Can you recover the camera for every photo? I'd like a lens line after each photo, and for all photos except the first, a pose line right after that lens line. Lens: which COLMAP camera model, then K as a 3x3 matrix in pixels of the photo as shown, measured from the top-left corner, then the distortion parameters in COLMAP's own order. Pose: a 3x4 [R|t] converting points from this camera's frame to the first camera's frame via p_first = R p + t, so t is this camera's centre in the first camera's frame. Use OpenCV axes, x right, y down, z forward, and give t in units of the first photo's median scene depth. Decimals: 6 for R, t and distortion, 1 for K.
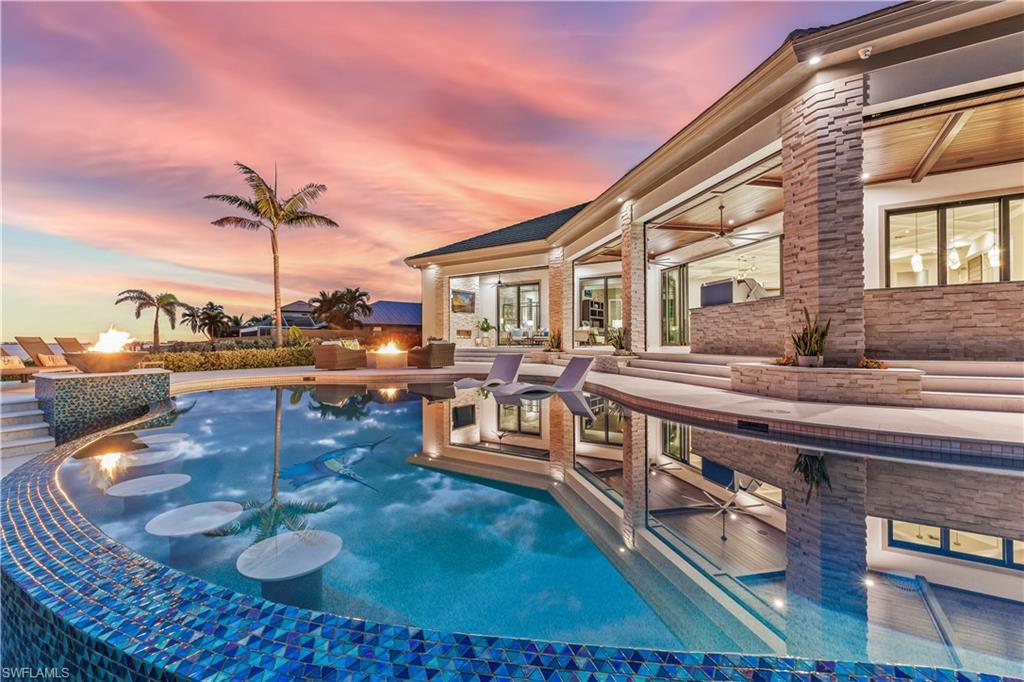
lens RADIAL K [[437.0, 0, 512.0], [0, 437.0, 341.0], [0, 0, 1]] dist [-0.001060, 0.000165]
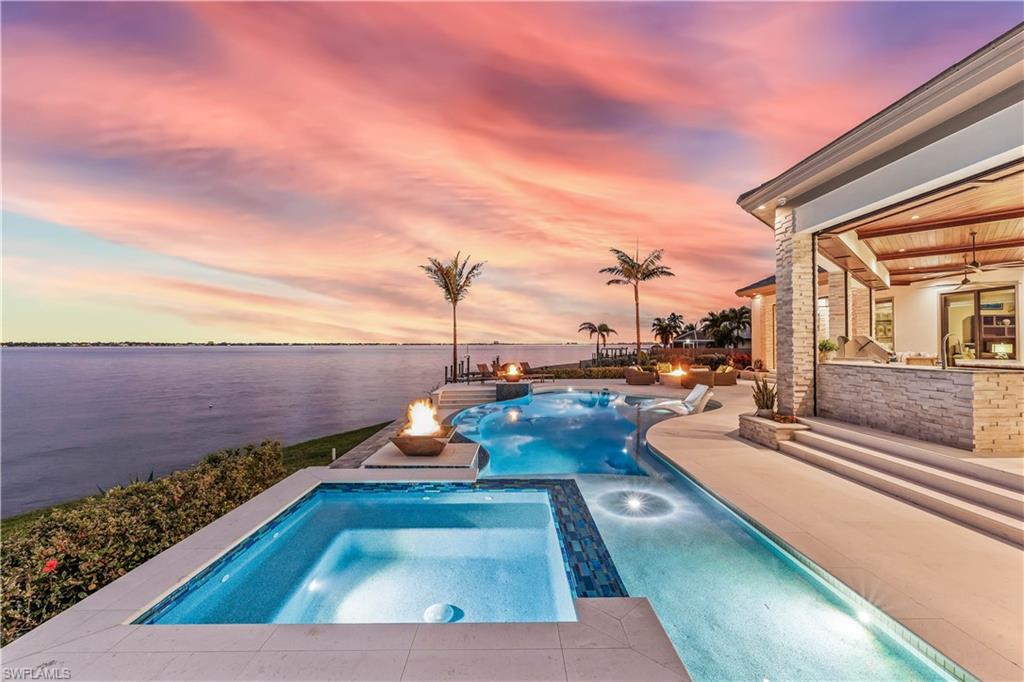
lens RADIAL K [[431.9, 0, 512.0], [0, 431.9, 341.0], [0, 0, 1]] dist [0.000798, 0.000499]
pose [[0.544175, -0.004427, -0.838960, 0.889564], [0.003631, 0.999989, -0.002921, -0.117814], [0.838964, -0.001456, 0.544185, -0.302370]]
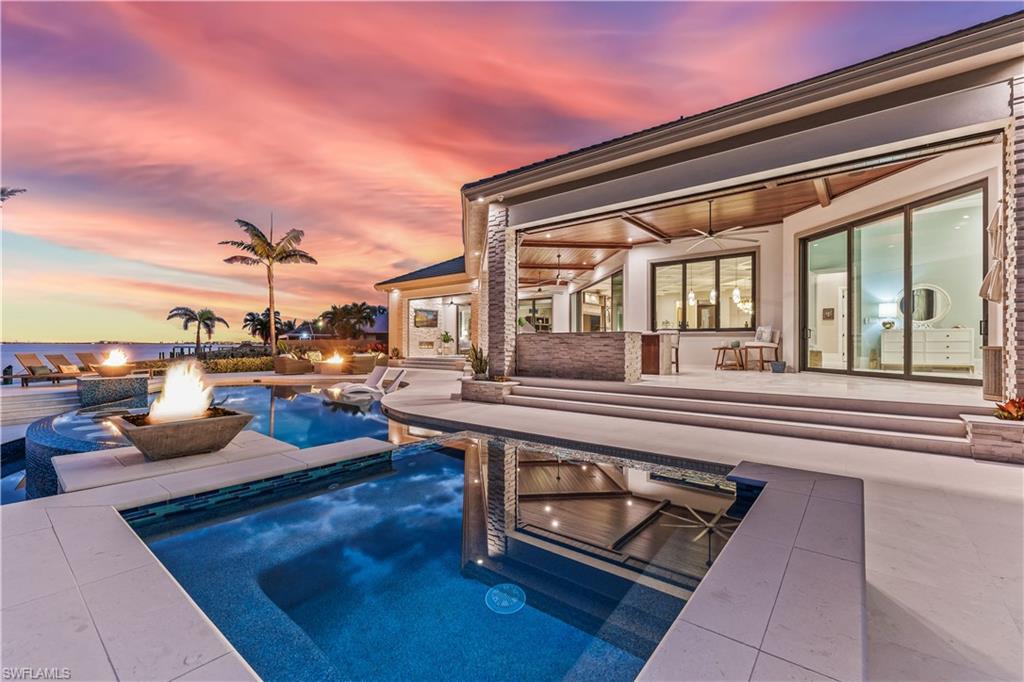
lens RADIAL K [[432.0, 0, 512.0], [0, 432.0, 341.0], [0, 0, 1]] dist [-0.001167, -0.000109]
pose [[0.994253, 0.005608, -0.106907, 0.611083], [-0.006201, 0.999967, -0.005218, -0.051881], [0.106875, 0.005851, 0.994255, -0.402211]]
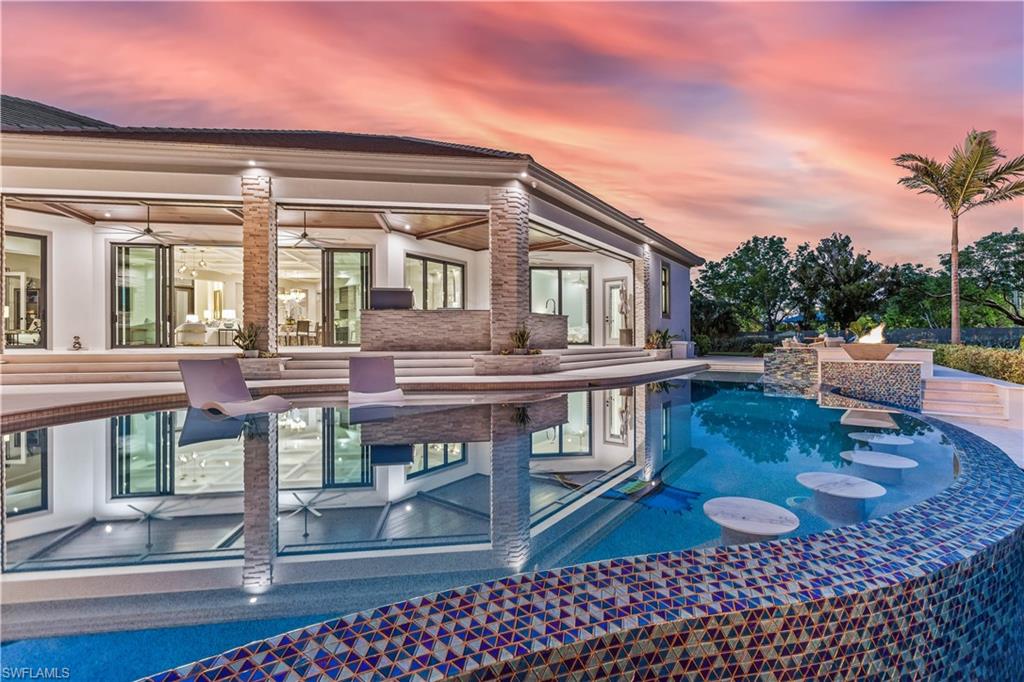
lens RADIAL K [[431.9, 0, 512.0], [0, 431.9, 341.0], [0, 0, 1]] dist [0.000798, 0.000499]
pose [[0.085118, 0.005274, 0.996357, -0.604923], [0.002277, 0.999982, -0.005487, 0.009119], [-0.996368, 0.002735, 0.085105, 0.553799]]
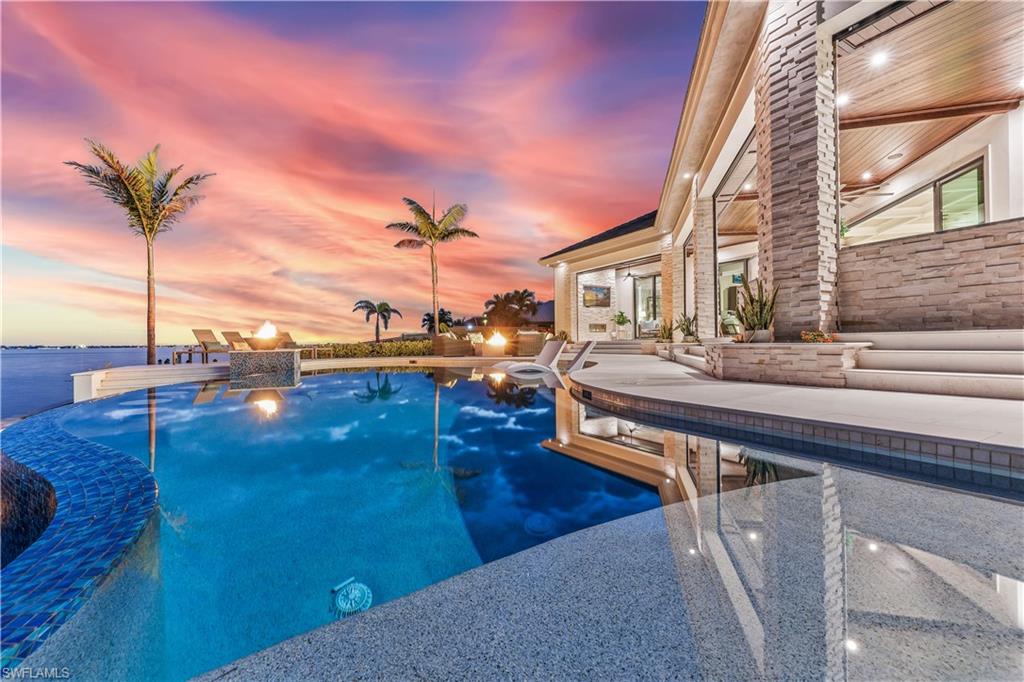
lens RADIAL K [[431.9, 0, 512.0], [0, 431.9, 341.0], [0, 0, 1]] dist [0.000798, 0.000499]
pose [[0.894010, -0.008063, -0.447974, 0.393455], [0.009209, 0.999958, 0.000380, 0.031187], [0.447952, -0.004465, 0.894046, 0.008096]]
